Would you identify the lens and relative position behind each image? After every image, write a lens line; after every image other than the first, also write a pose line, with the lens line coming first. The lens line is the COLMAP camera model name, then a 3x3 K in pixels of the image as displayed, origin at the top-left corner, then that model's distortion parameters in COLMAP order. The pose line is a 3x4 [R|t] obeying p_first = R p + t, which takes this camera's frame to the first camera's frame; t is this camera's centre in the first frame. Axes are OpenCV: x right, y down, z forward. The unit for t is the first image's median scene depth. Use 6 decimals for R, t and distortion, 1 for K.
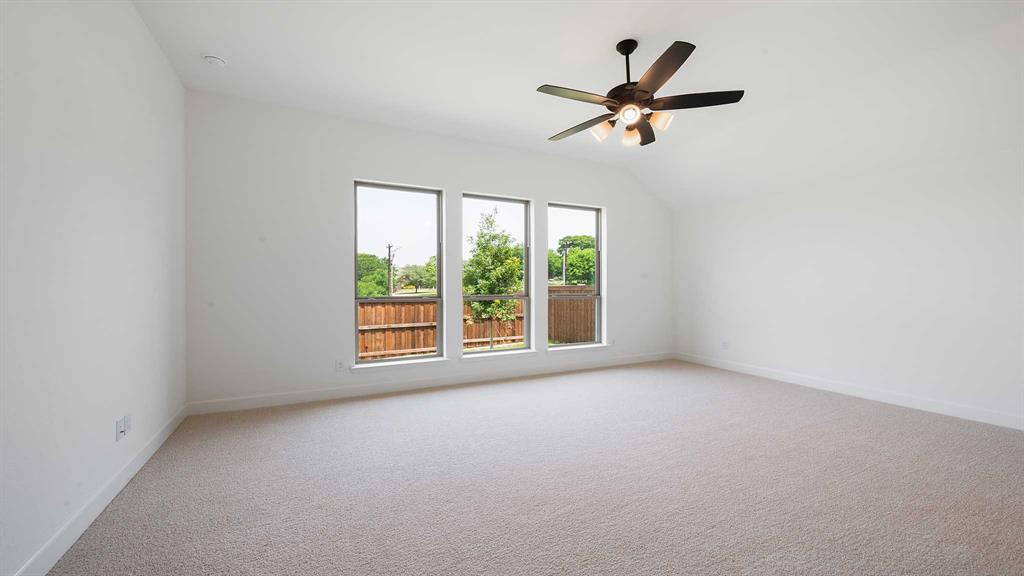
lens RADIAL K [[387.6, 0, 511.0], [0, 387.6, 284.2], [0, 0, 1]] dist [0.015255, -0.000116]
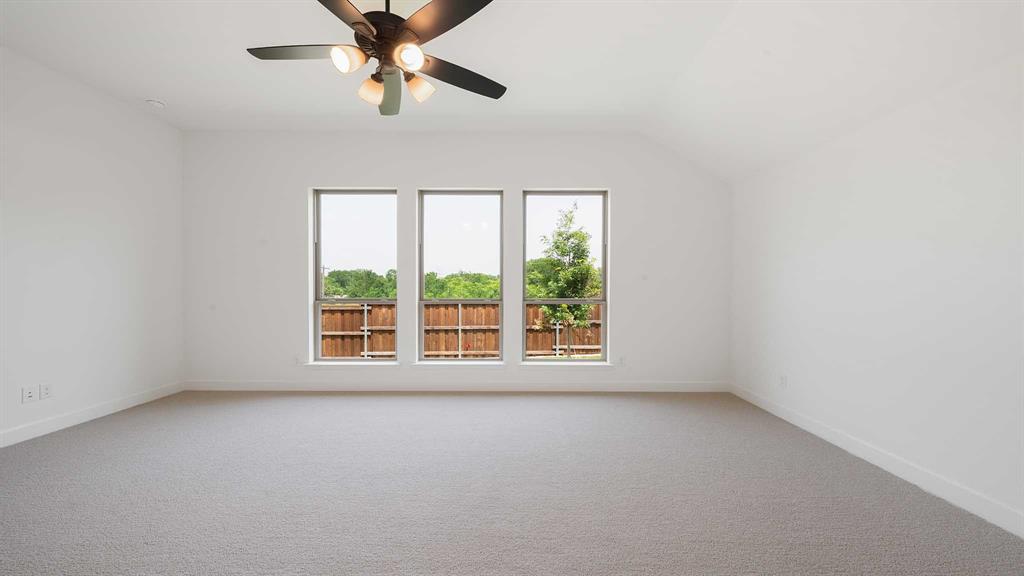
lens RADIAL K [[387.6, 0, 512.6], [0, 387.6, 290.5], [0, 0, 1]] dist [0.015255, -0.000116]
pose [[0.893973, 0.004333, -0.448099, 0.247313], [-0.000387, 0.999960, 0.008897, 0.000407], [0.448120, -0.007780, 0.893940, 0.125228]]
